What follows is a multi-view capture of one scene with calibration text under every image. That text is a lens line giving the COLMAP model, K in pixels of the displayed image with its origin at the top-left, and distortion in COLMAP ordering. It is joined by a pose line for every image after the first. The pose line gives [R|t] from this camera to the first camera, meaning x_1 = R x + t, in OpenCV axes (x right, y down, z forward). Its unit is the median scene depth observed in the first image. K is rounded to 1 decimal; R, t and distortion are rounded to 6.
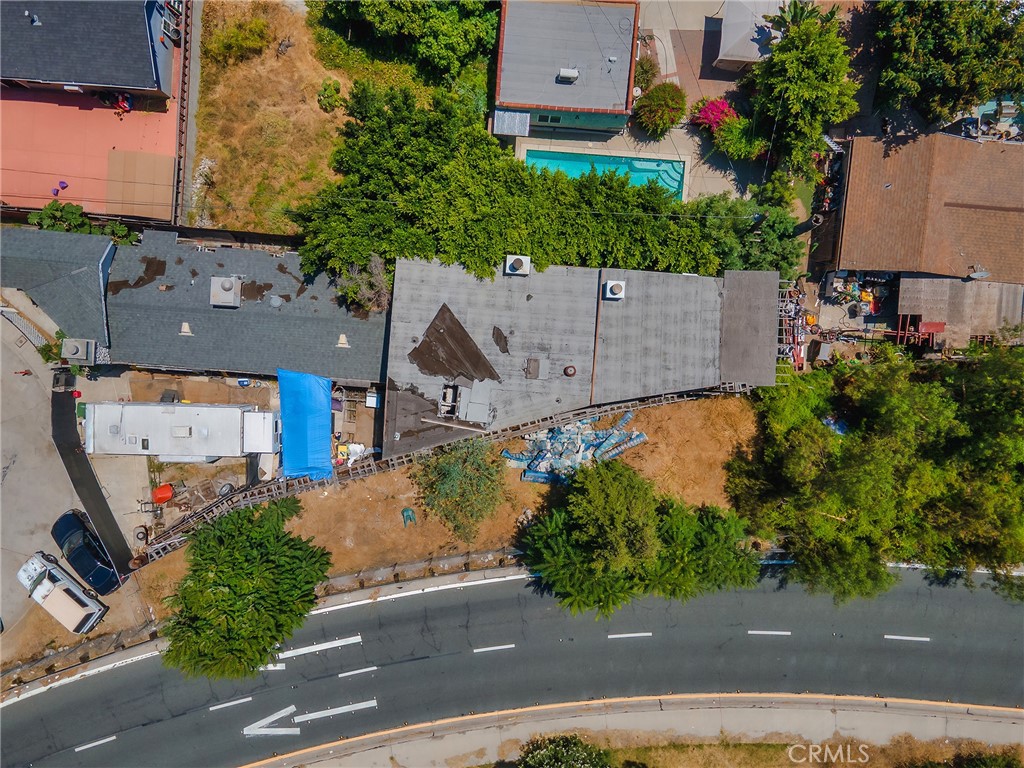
lens RADIAL K [[750.6, 0, 508.2], [0, 750.6, 375.6], [0, 0, 1]] dist [0.018321, 0.036936]
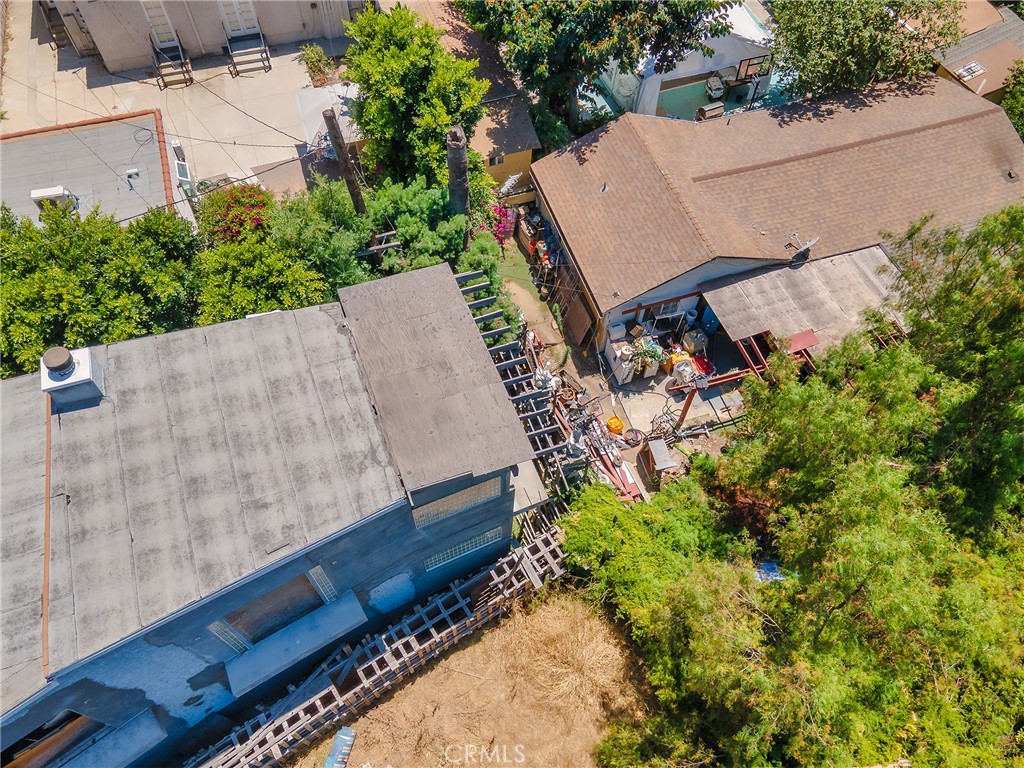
lens RADIAL K [[740.8, 0, 511.0], [0, 740.8, 380.4], [0, 0, 1]] dist [0.033861, 0.022483]
pose [[0.922772, -0.319541, 0.215371, 0.239145], [0.385281, 0.754810, -0.530868, 0.174863], [0.007071, 0.572849, 0.819631, 0.573528]]
